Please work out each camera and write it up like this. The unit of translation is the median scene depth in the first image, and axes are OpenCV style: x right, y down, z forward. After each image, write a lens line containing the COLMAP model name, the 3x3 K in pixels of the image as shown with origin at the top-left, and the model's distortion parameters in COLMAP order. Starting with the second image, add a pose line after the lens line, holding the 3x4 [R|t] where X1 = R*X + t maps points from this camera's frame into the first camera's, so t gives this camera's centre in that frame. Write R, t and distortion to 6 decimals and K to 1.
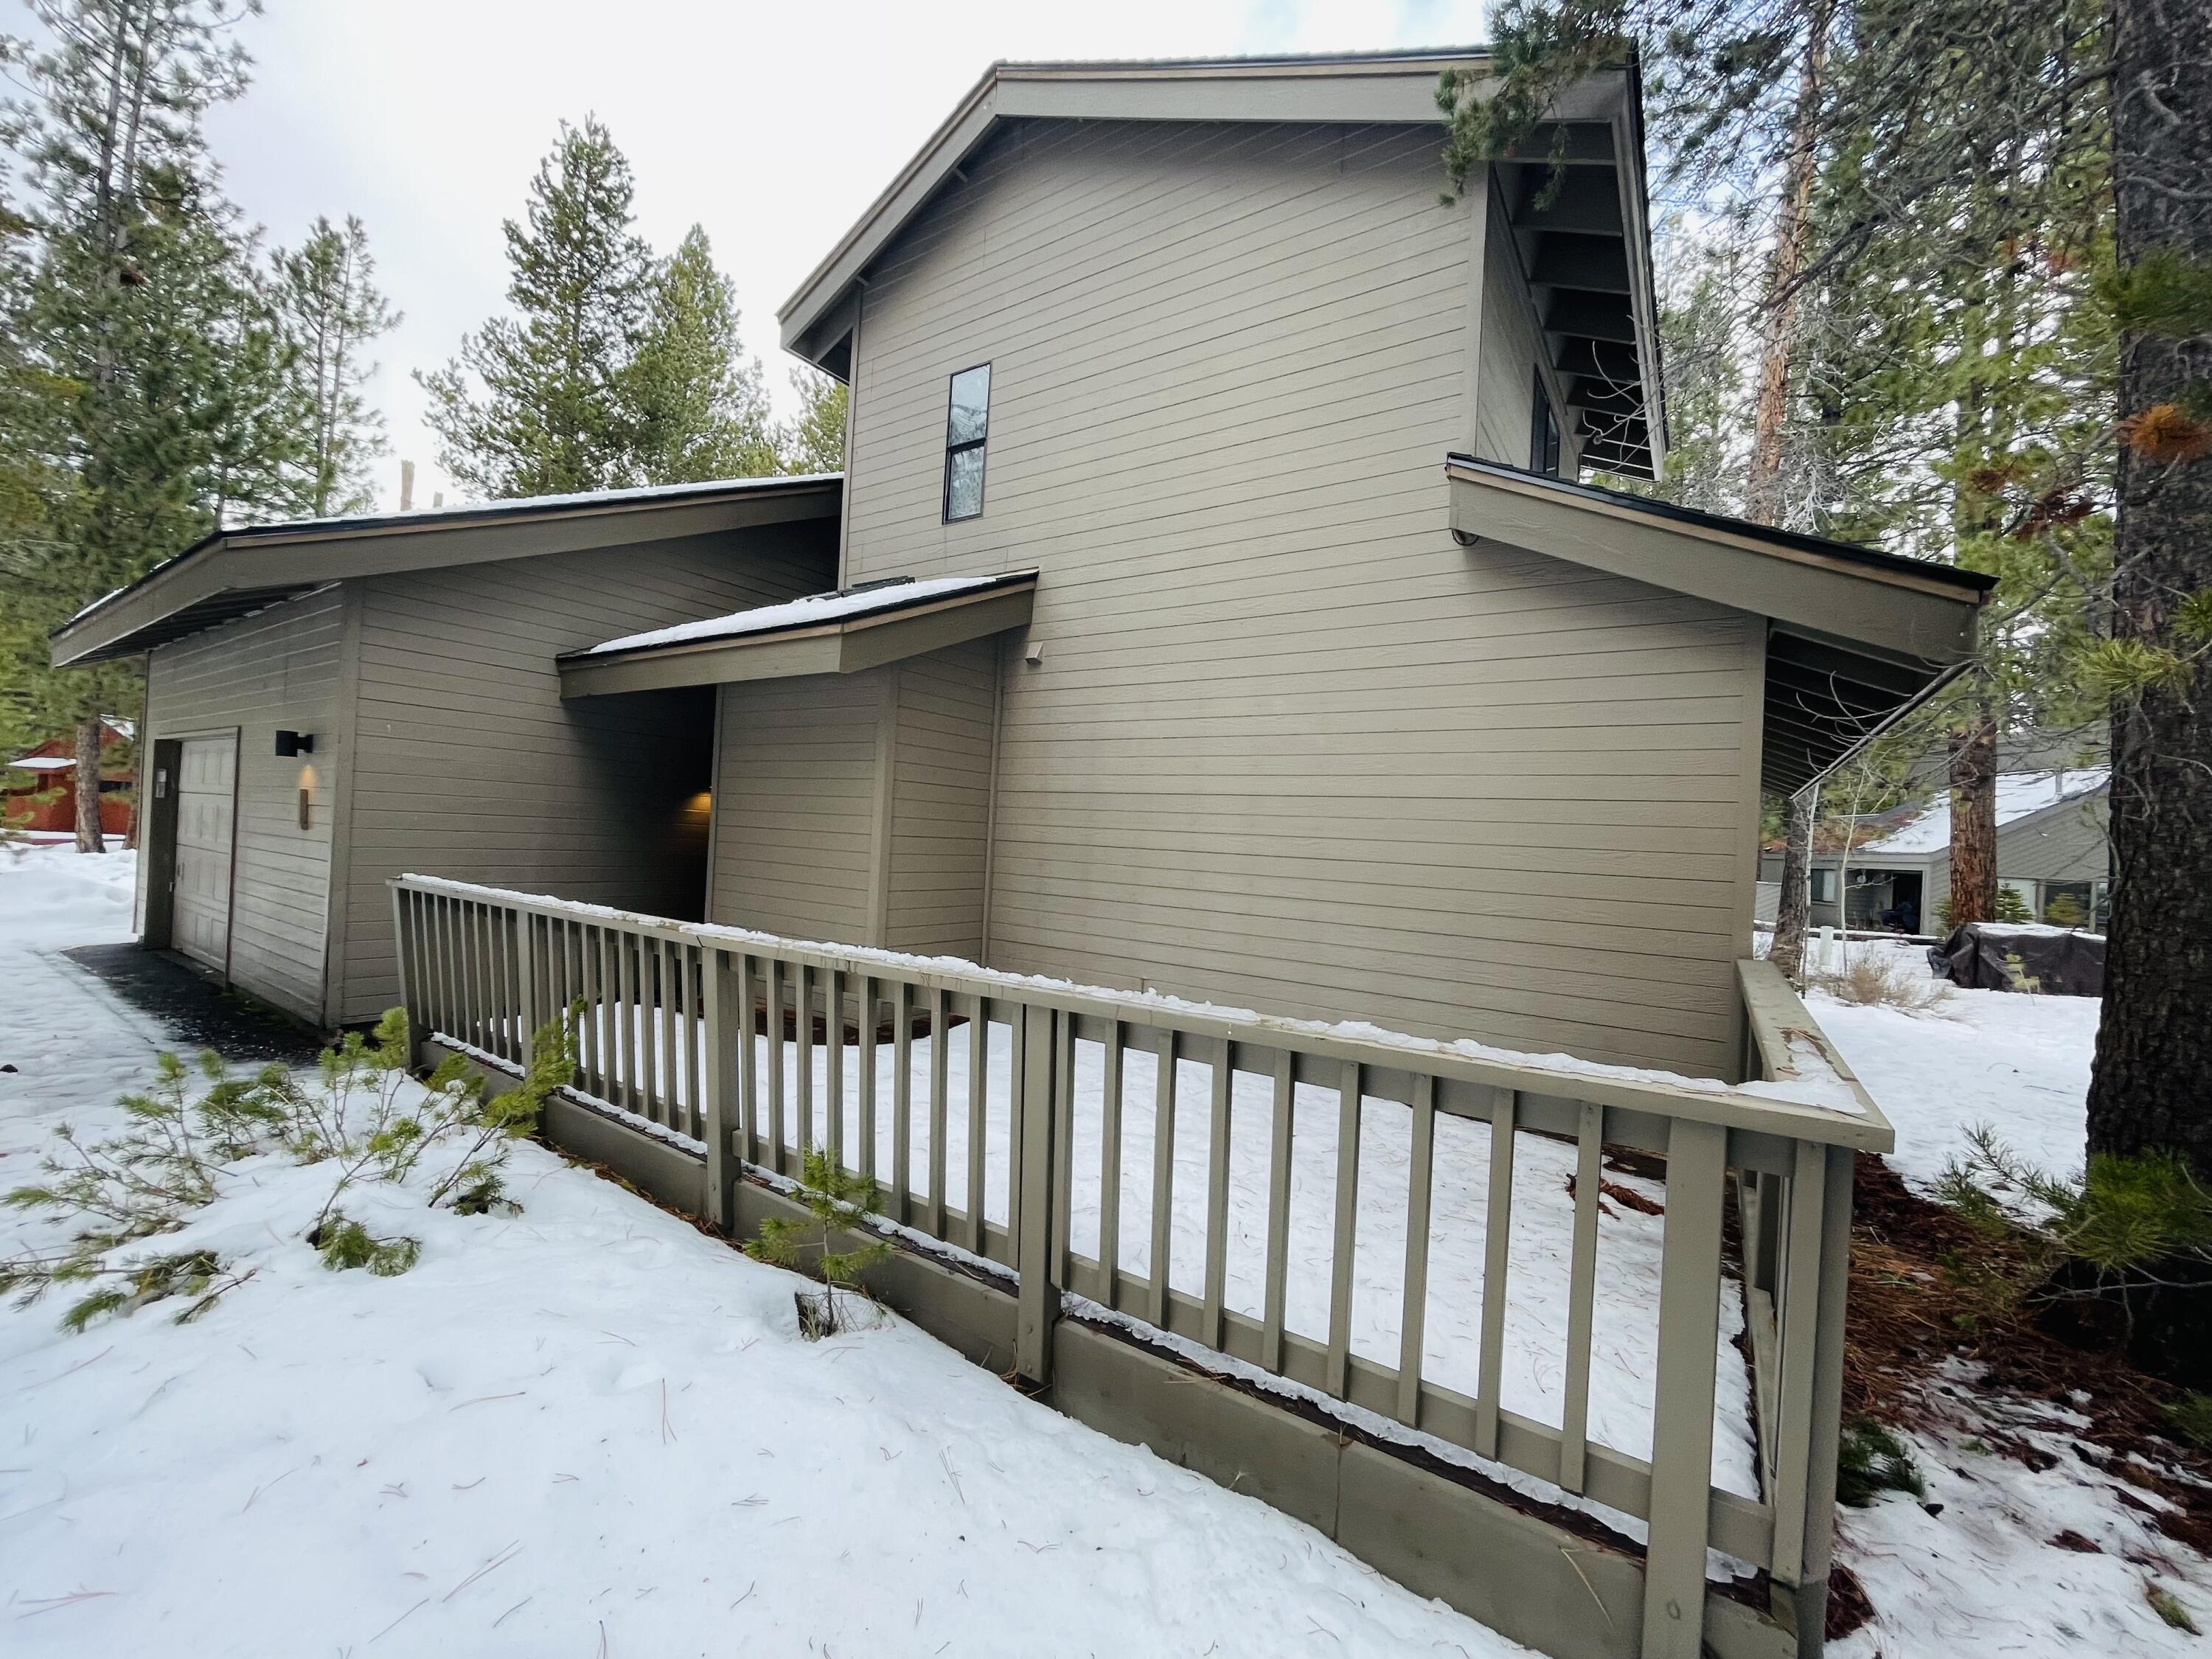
lens RADIAL K [[889.8, 0, 1106.0], [0, 889.8, 829.5], [0, 0, 1]] dist [-0.004504, 0.000105]
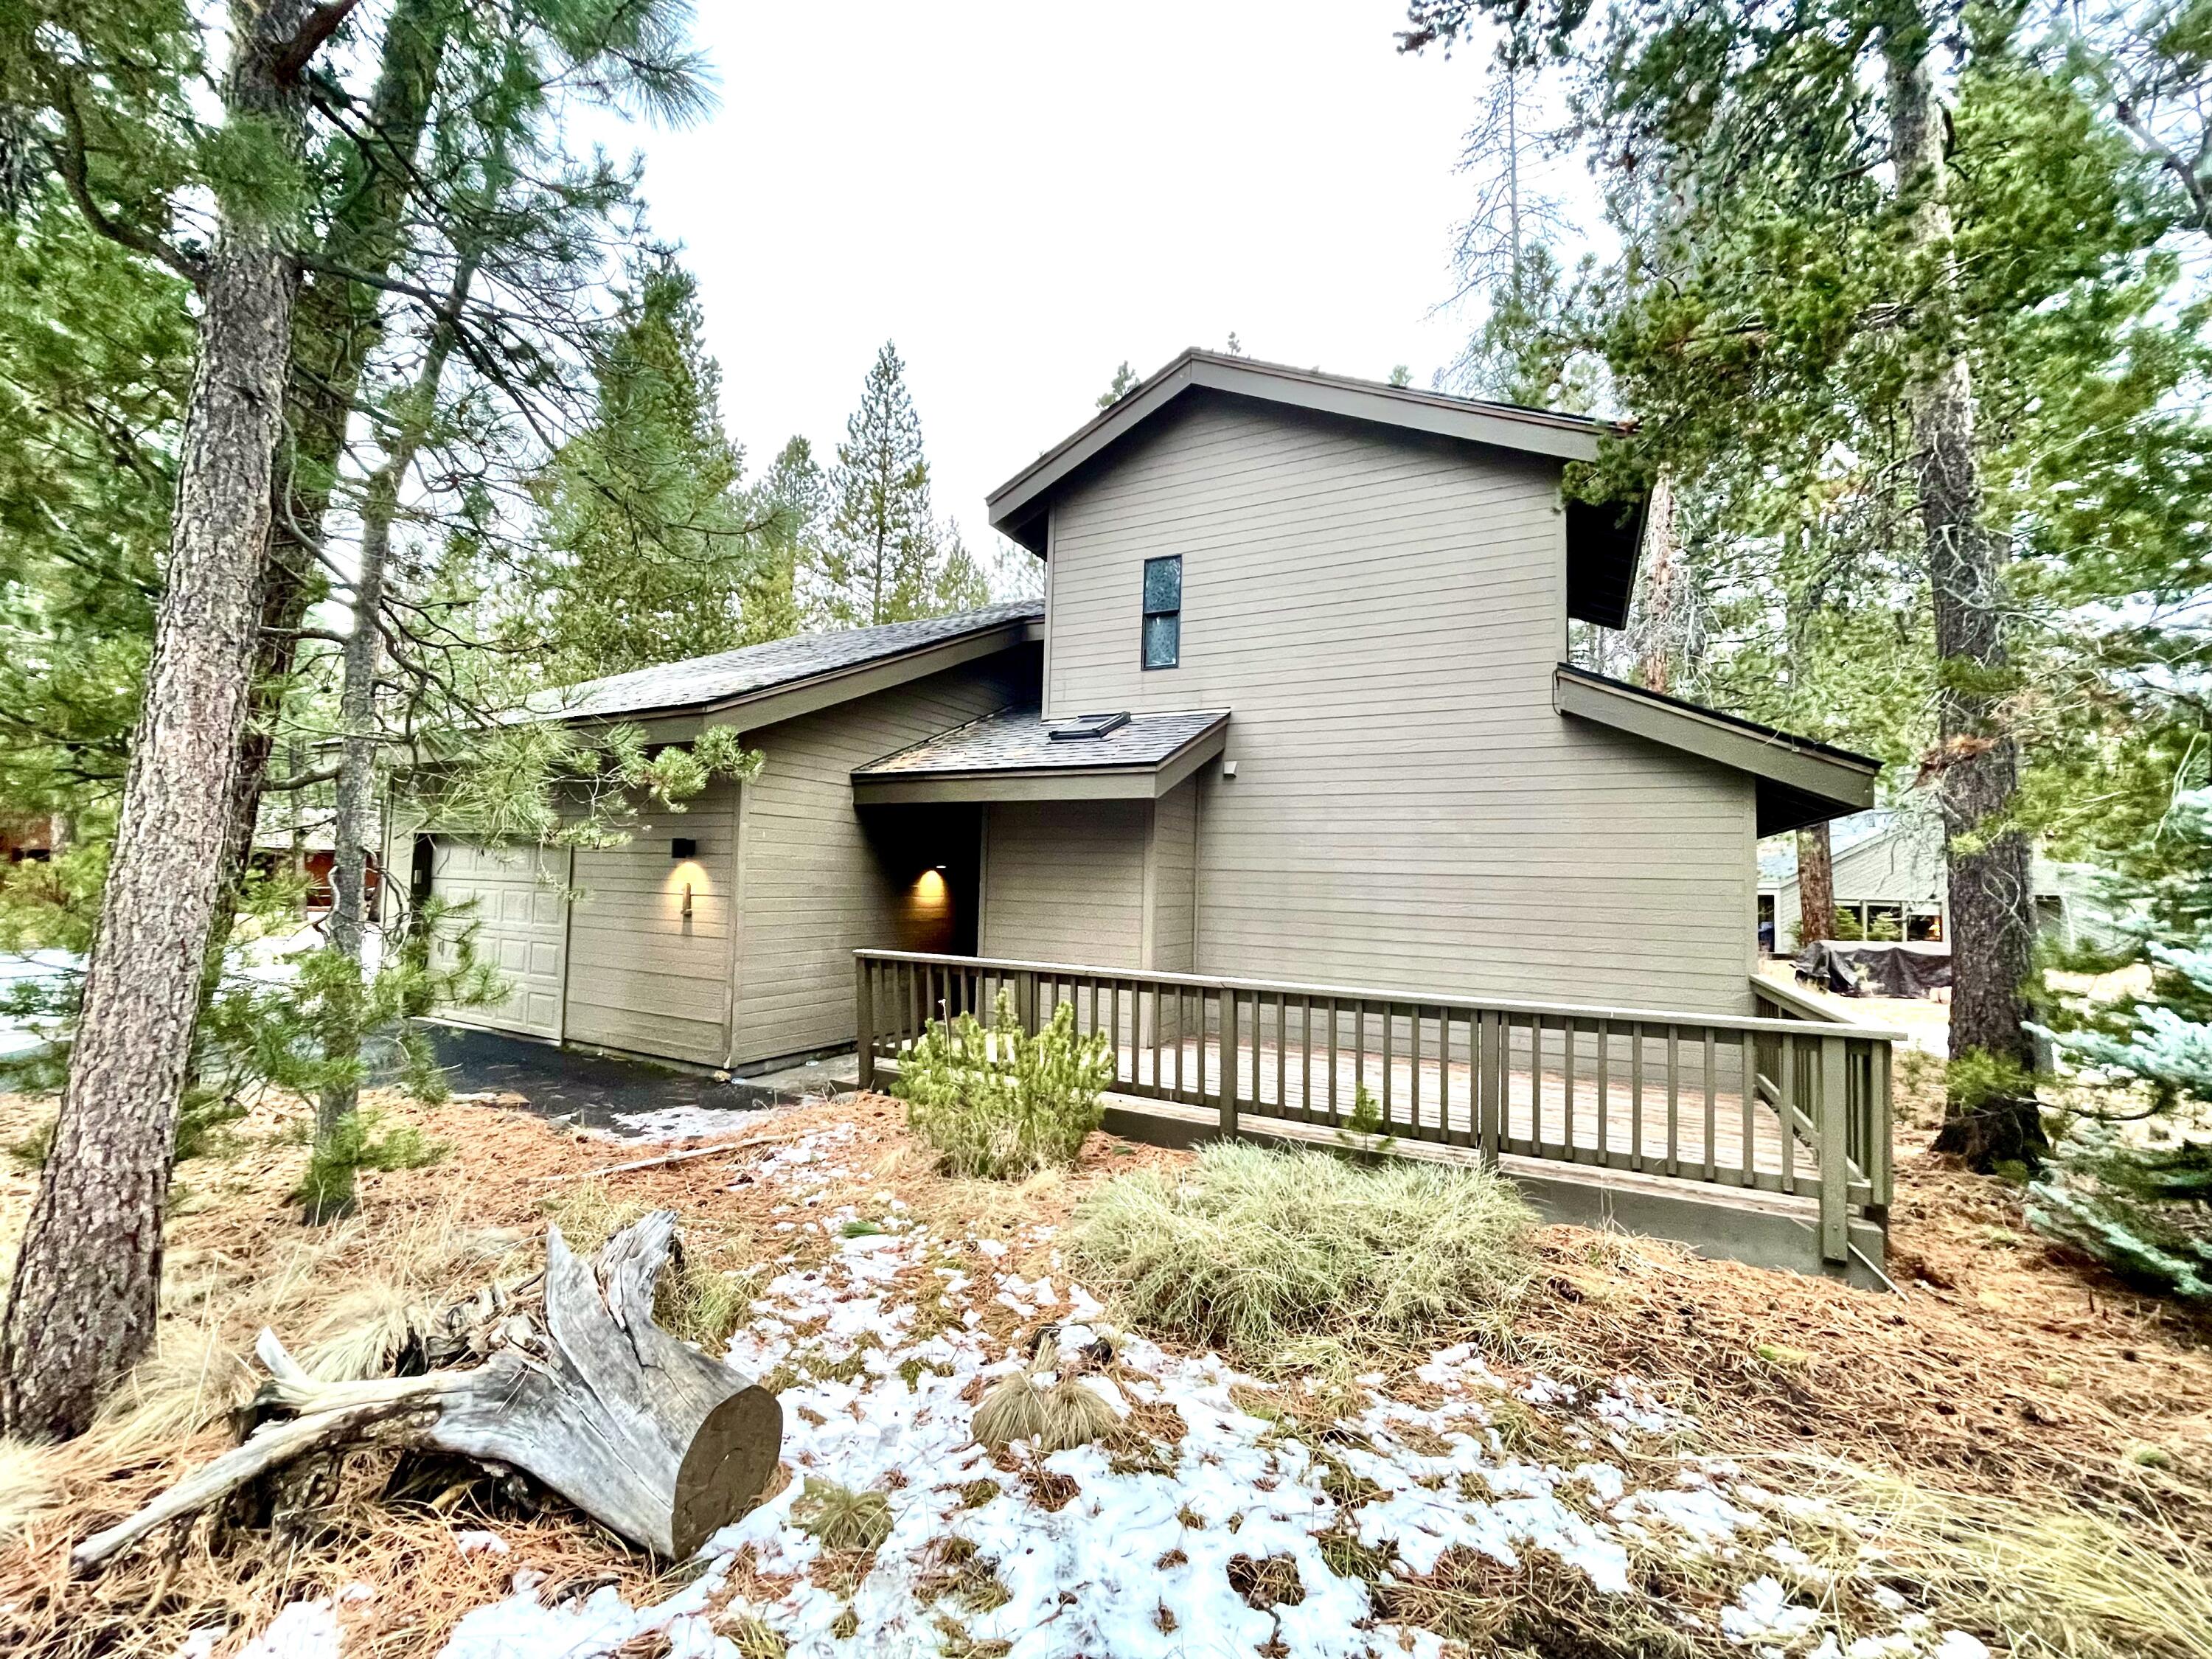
lens RADIAL K [[890.3, 0, 1106.0], [0, 890.3, 829.5], [0, 0, 1]] dist [0.001837, -0.000033]
pose [[0.993137, -0.017001, 0.115711, -0.427790], [0.021927, 0.998901, -0.041435, -0.052399], [-0.114879, 0.043688, 0.992418, -0.339289]]
